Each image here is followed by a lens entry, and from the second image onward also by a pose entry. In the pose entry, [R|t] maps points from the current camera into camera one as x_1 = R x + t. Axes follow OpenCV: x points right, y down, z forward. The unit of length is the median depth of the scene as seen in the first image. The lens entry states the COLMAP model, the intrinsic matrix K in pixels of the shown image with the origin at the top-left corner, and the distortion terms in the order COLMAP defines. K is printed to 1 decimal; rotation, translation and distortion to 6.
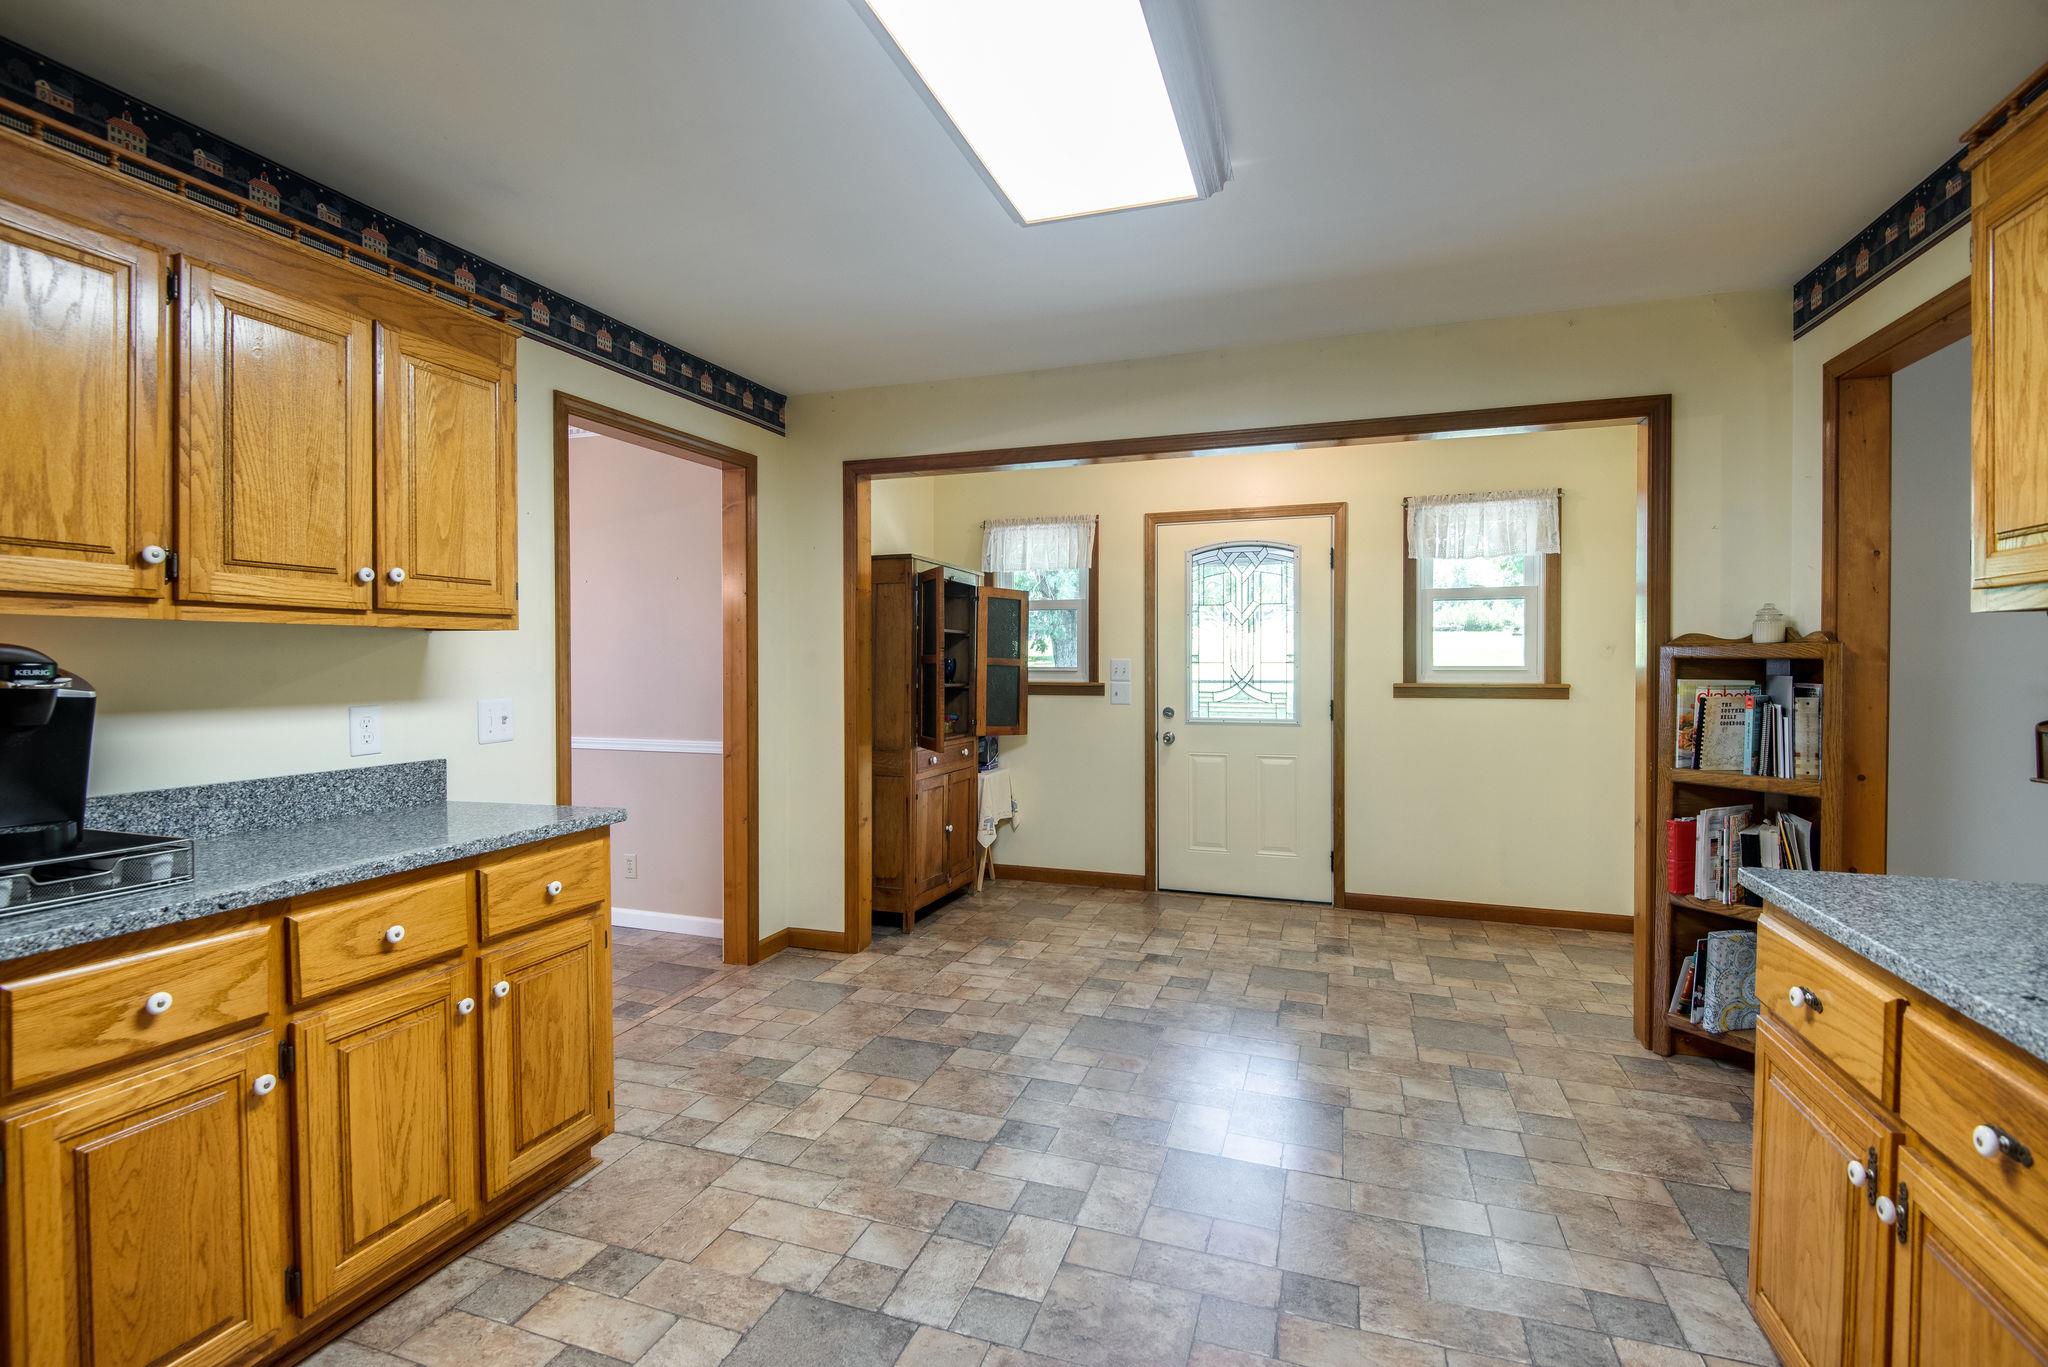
lens RADIAL K [[926.6, 0, 1026.4], [0, 926.6, 663.4], [0, 0, 1]] dist [0.026351, -0.027781]
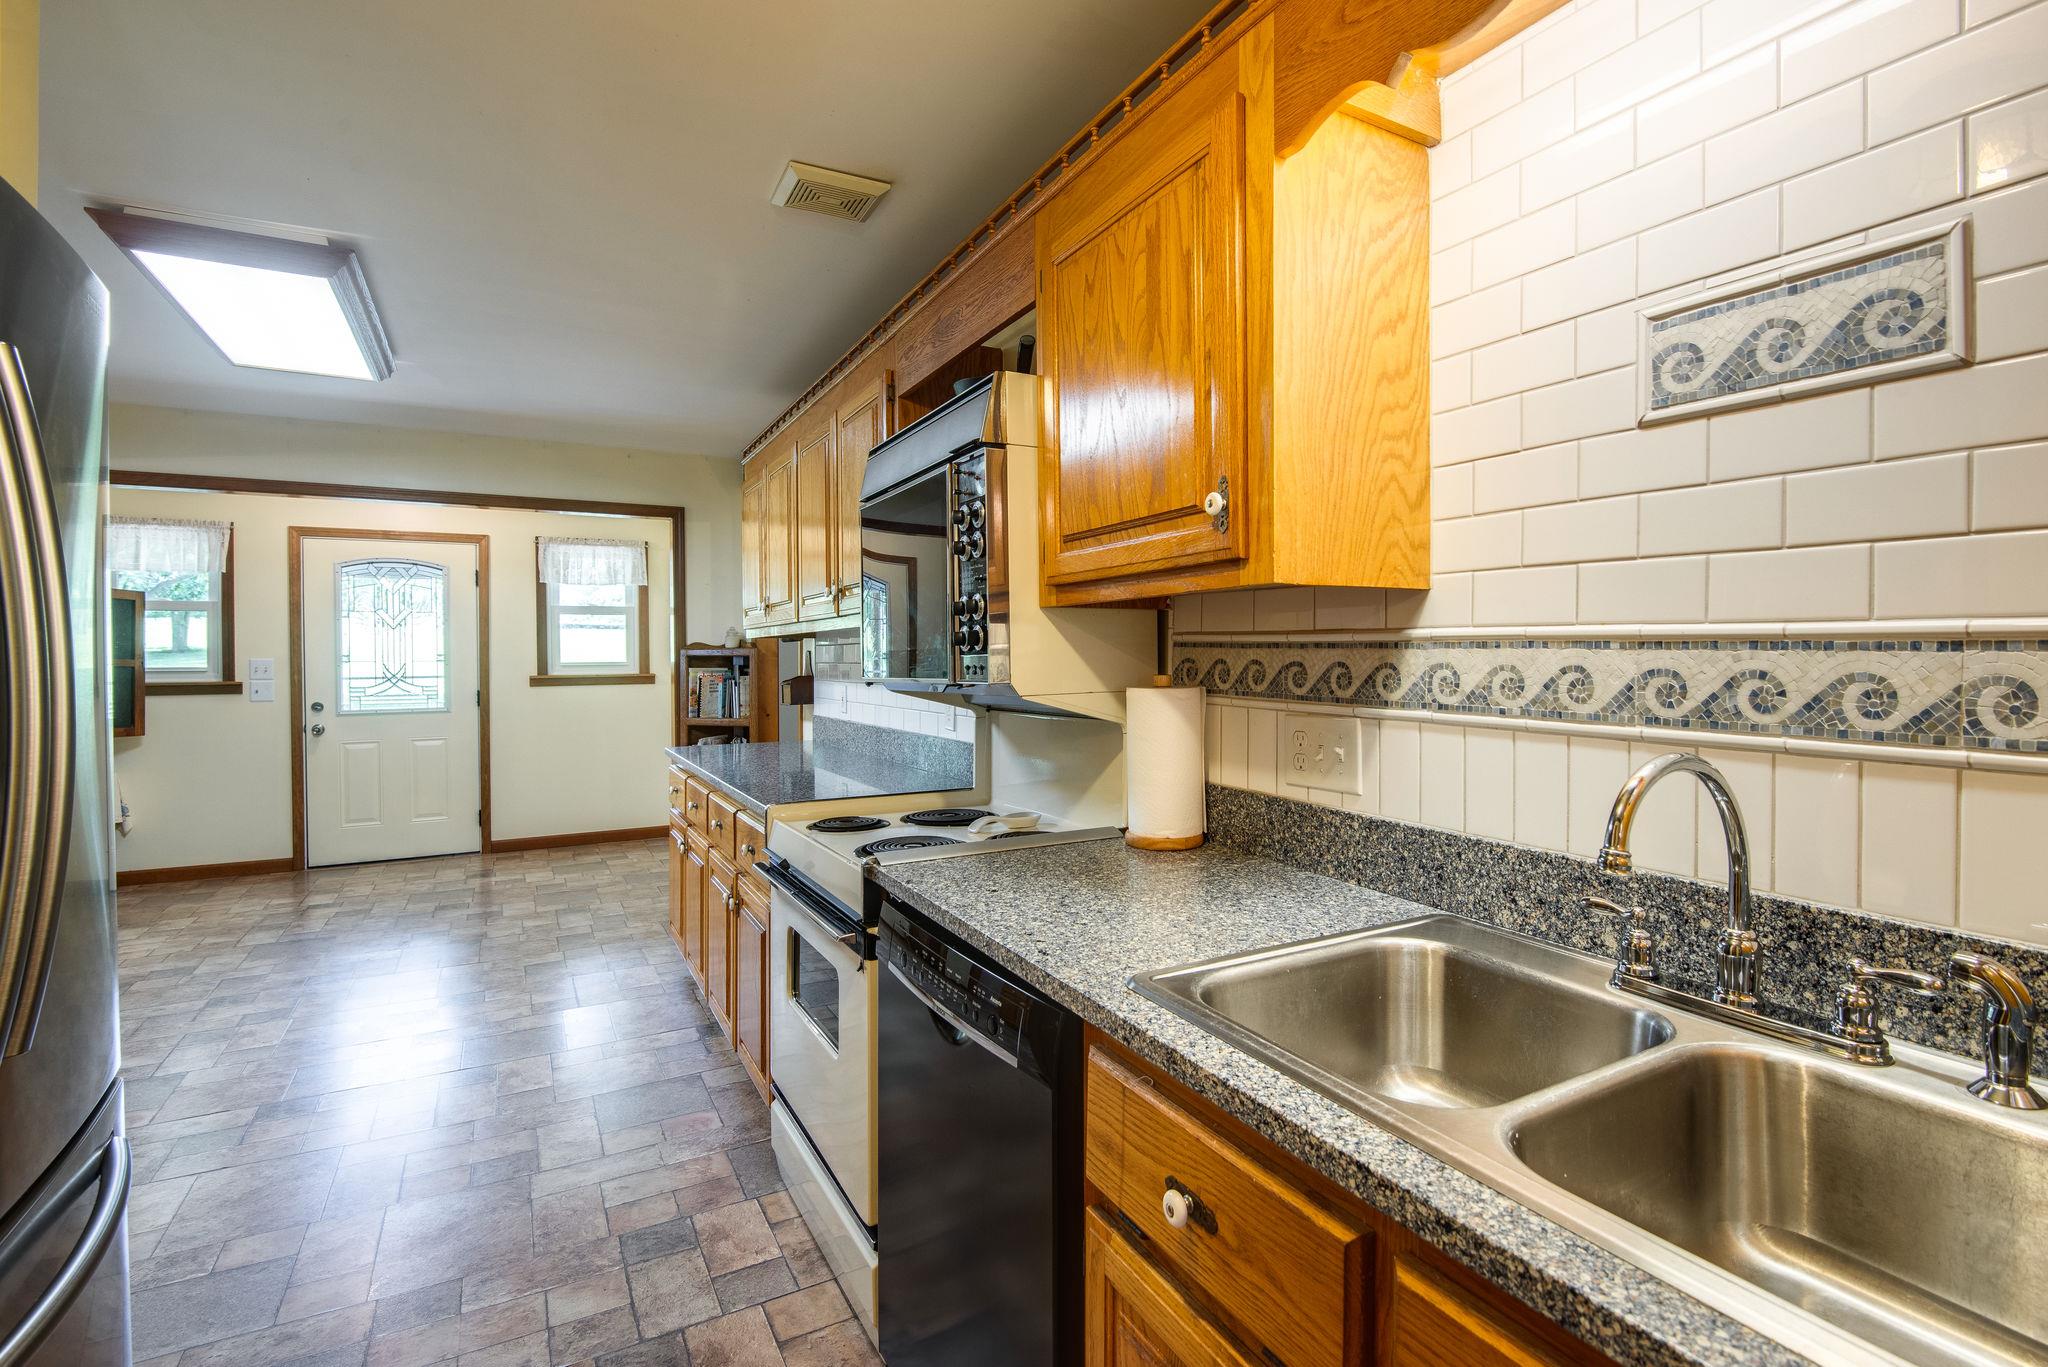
lens RADIAL K [[926.6, 0, 1026.4], [0, 926.6, 663.4], [0, 0, 1]] dist [0.026351, -0.027781]
pose [[0.669260, -0.011231, 0.742944, -0.114324], [0.009686, 0.999933, 0.006391, 0.002094], [-0.742965, 0.002919, 0.669323, -0.404229]]
